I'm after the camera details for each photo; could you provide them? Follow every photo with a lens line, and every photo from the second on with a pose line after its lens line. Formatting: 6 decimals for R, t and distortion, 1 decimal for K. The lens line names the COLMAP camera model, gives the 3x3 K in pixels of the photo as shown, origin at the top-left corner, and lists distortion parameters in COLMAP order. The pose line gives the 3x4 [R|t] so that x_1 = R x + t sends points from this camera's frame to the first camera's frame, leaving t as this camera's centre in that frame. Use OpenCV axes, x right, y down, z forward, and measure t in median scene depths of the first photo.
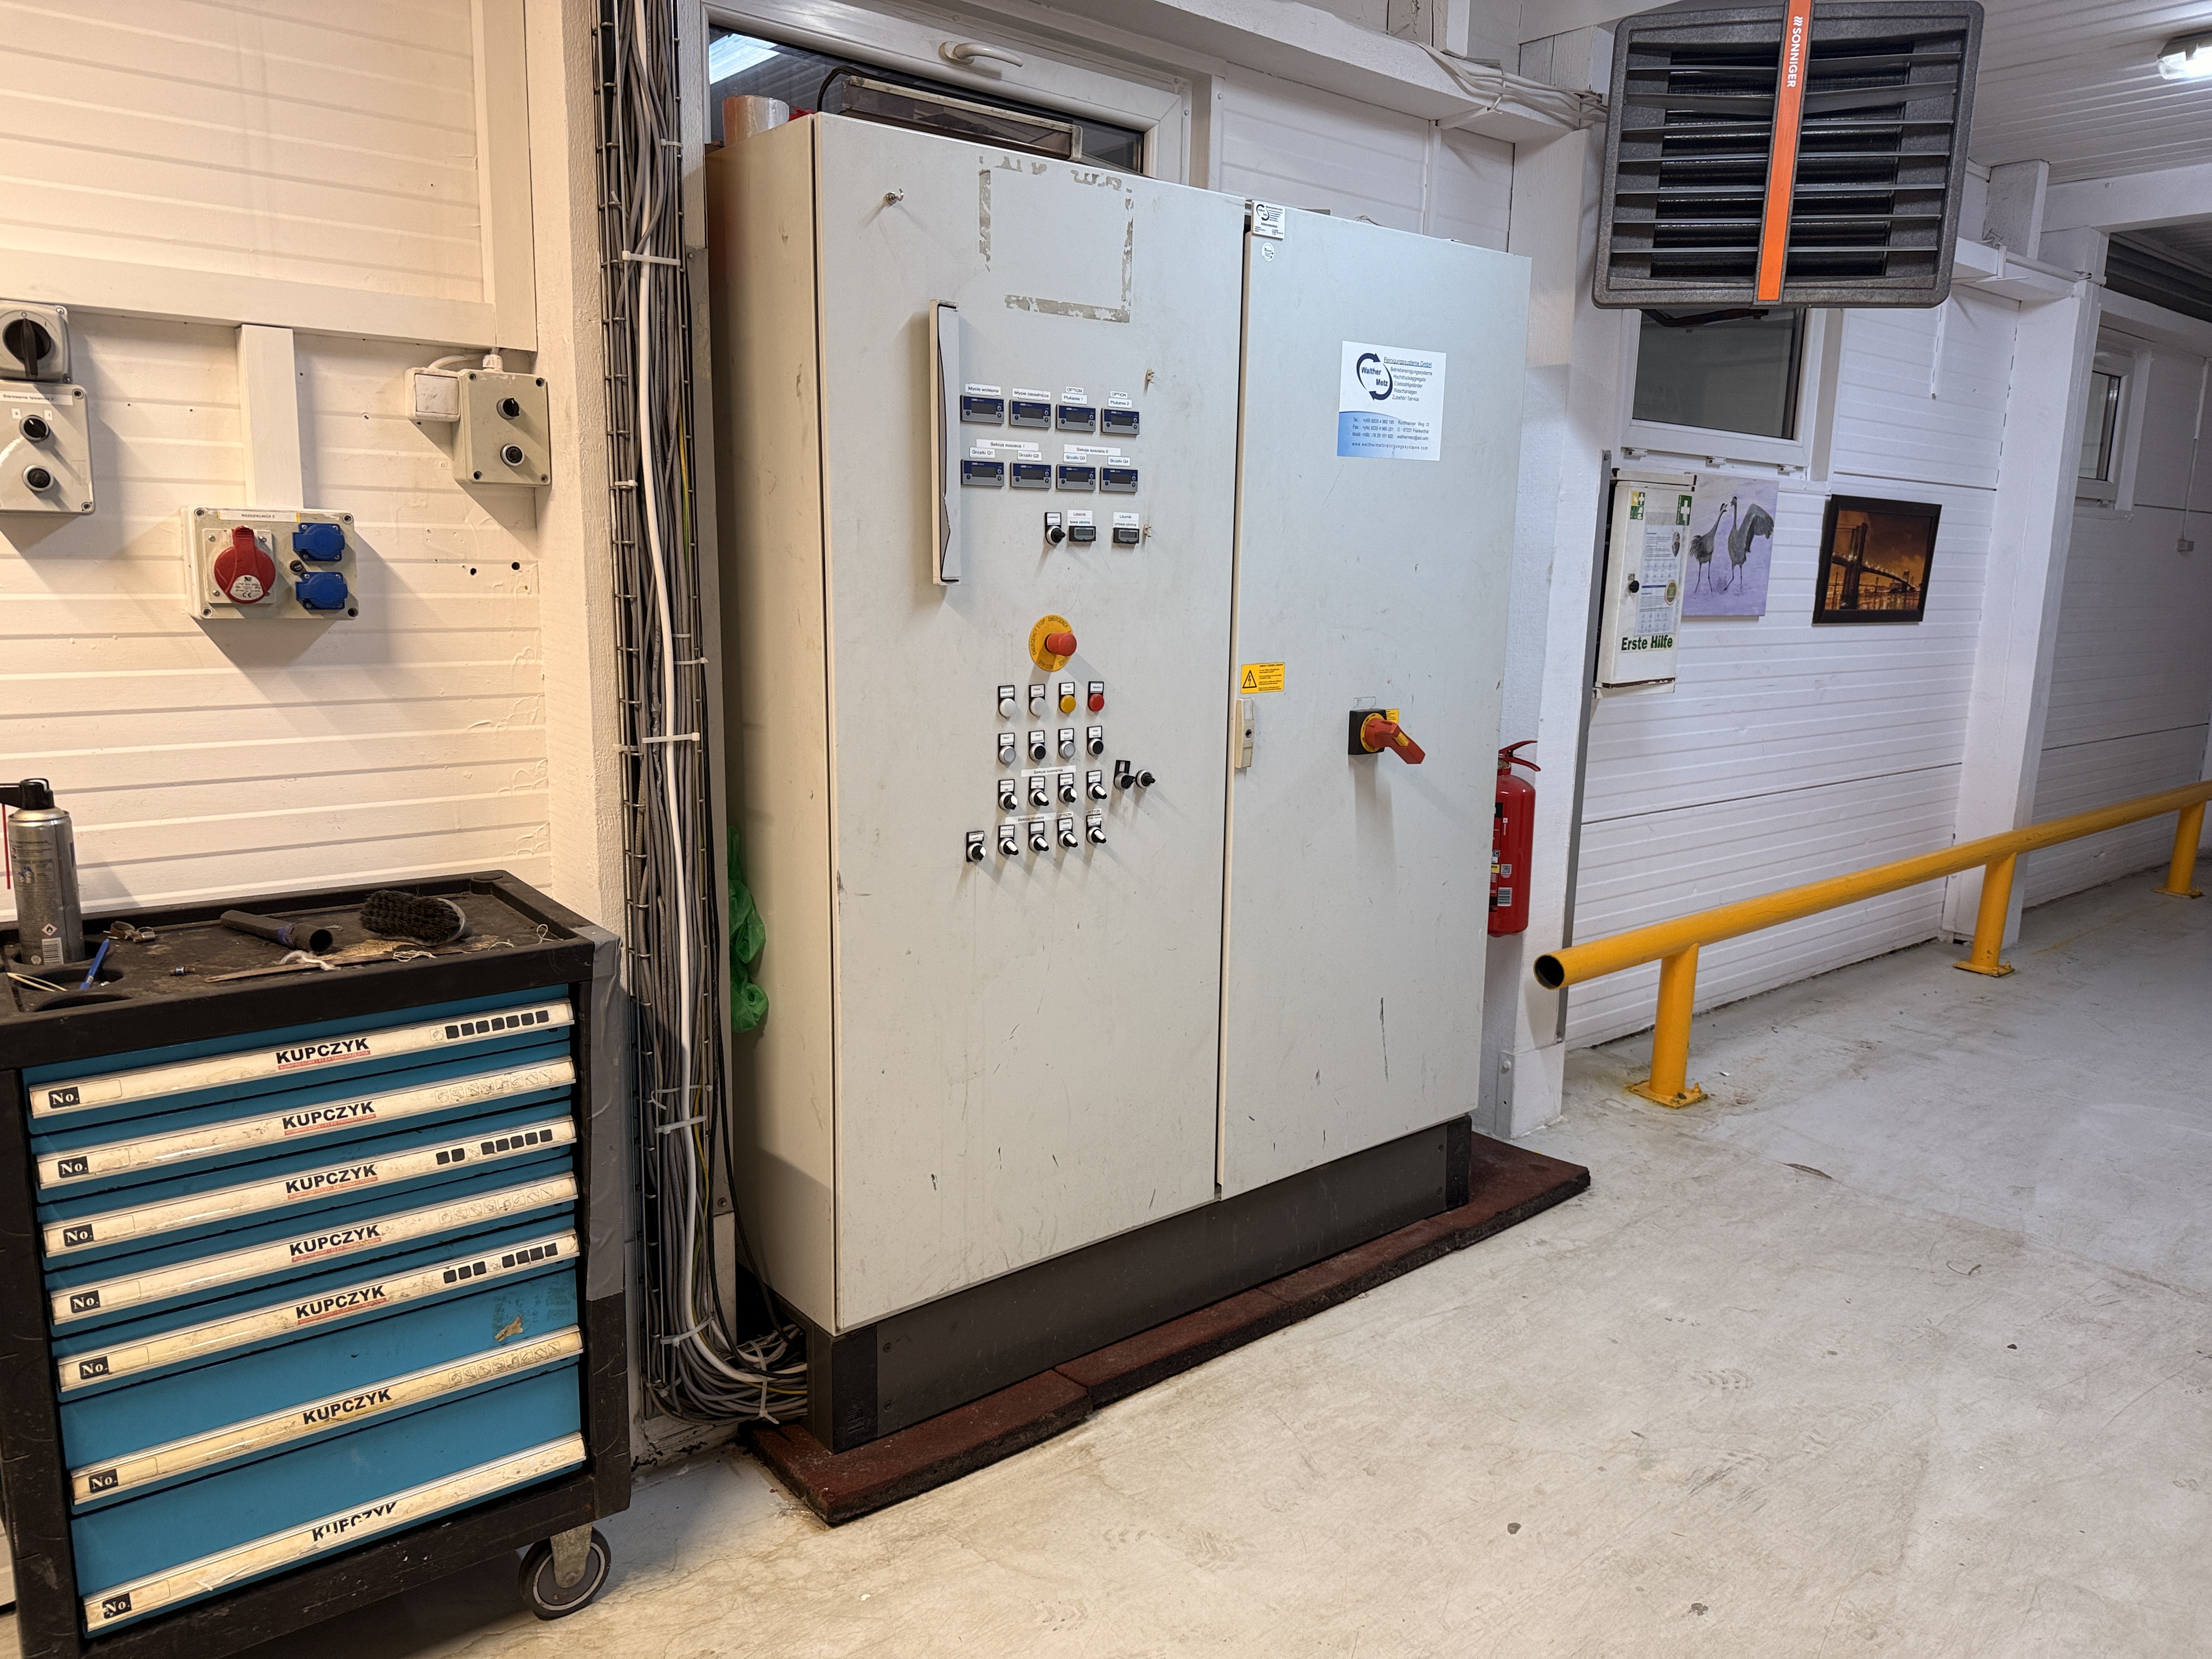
lens RADIAL K [[1556.9, 0, 1106.0], [0, 1556.9, 829.5], [0, 0, 1]] dist [0.077089, -0.113747]
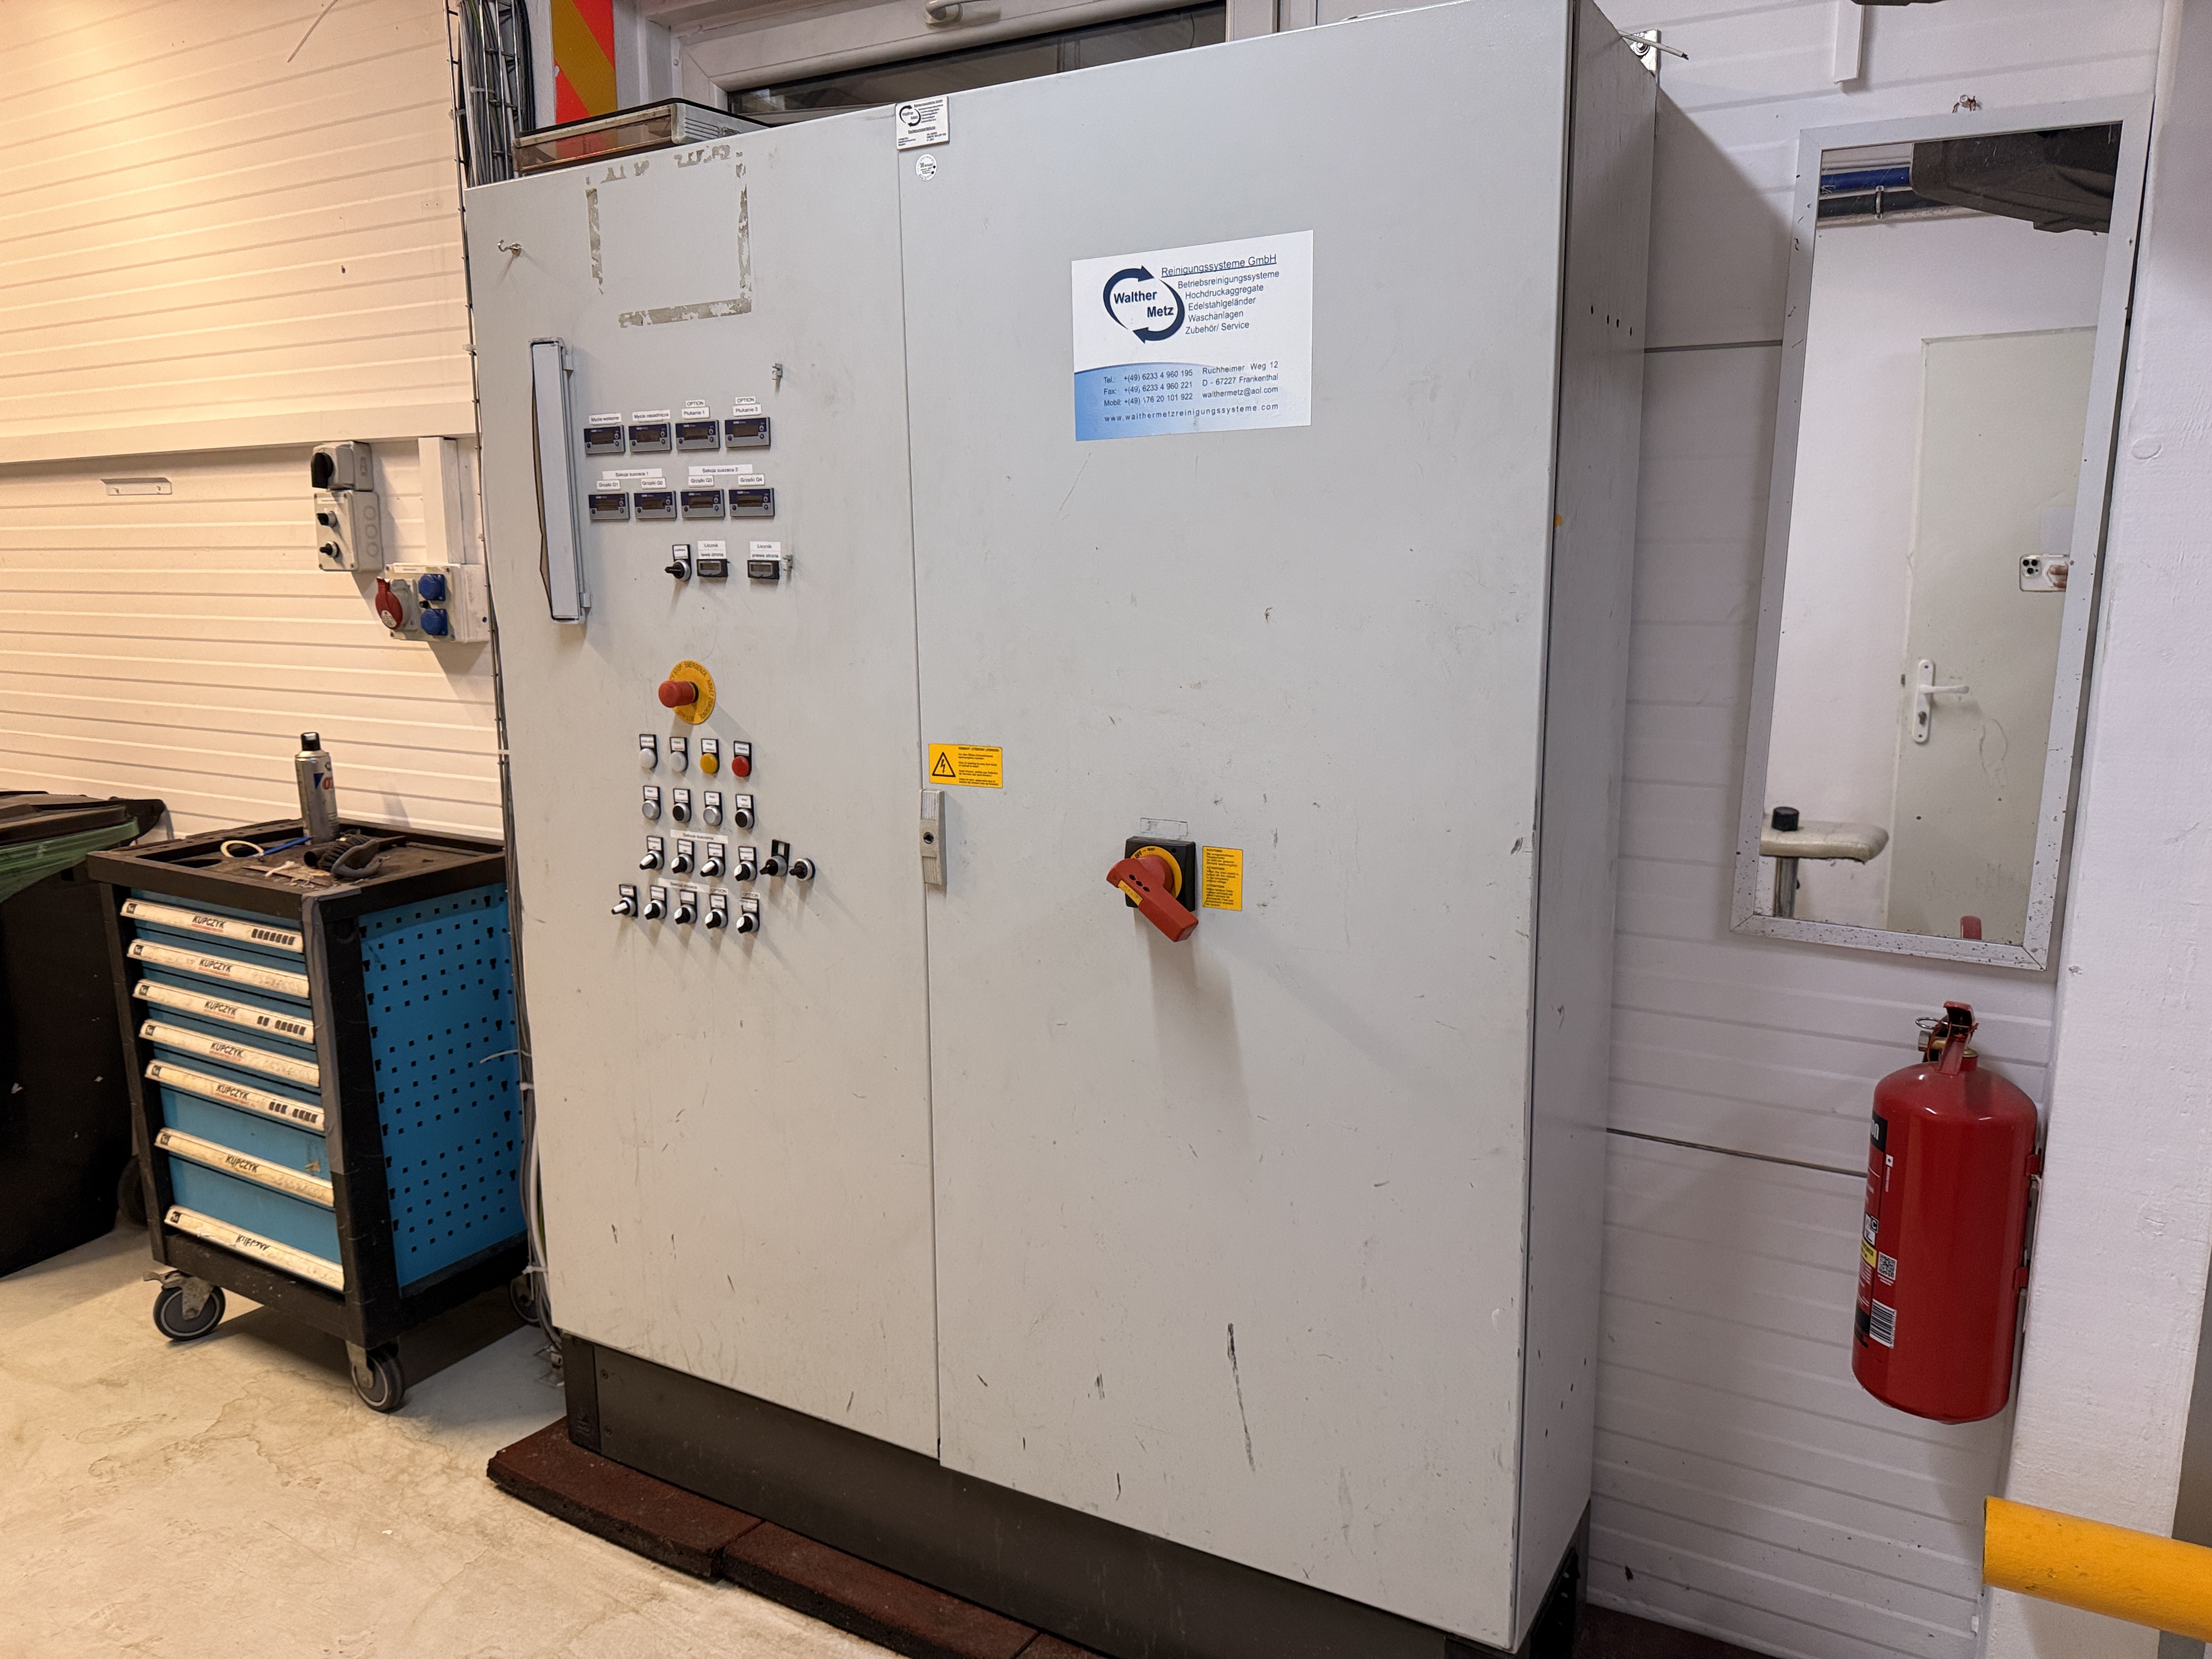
lens RADIAL K [[1569.1, 0, 1178.2], [0, 1569.1, 821.5], [0, 0, 1]] dist [0.058838, -0.121008]
pose [[0.357847, 0.131748, -0.924439, 0.896488], [-0.158407, 0.984213, 0.078948, -0.161710], [0.920246, 0.118187, 0.373068, 0.930820]]
